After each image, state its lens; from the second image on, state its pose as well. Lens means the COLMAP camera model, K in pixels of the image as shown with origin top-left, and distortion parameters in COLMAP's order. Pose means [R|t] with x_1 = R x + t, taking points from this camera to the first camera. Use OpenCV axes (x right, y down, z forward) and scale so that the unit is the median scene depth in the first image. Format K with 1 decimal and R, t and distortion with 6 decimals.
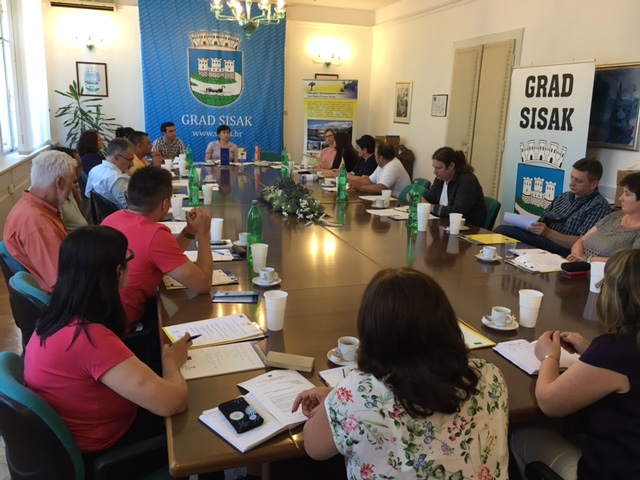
lens RADIAL K [[543.3, 0, 319.5], [0, 543.3, 242.4], [0, 0, 1]] dist [-0.000551, -0.007510]
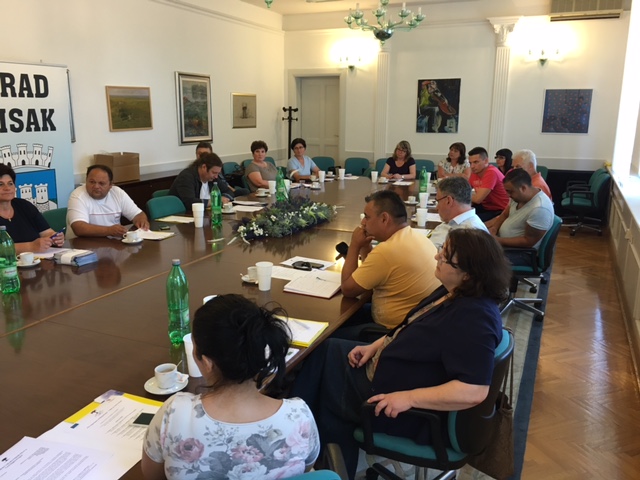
lens RADIAL K [[543.3, 0, 320.3], [0, 543.3, 239.7], [0, 0, 1]] dist [-0.000551, -0.007510]
pose [[-0.739458, -0.184580, 0.647404, -0.548672], [0.138594, 0.899337, 0.414709, -0.327545], [-0.658782, 0.396386, -0.639441, 1.221932]]
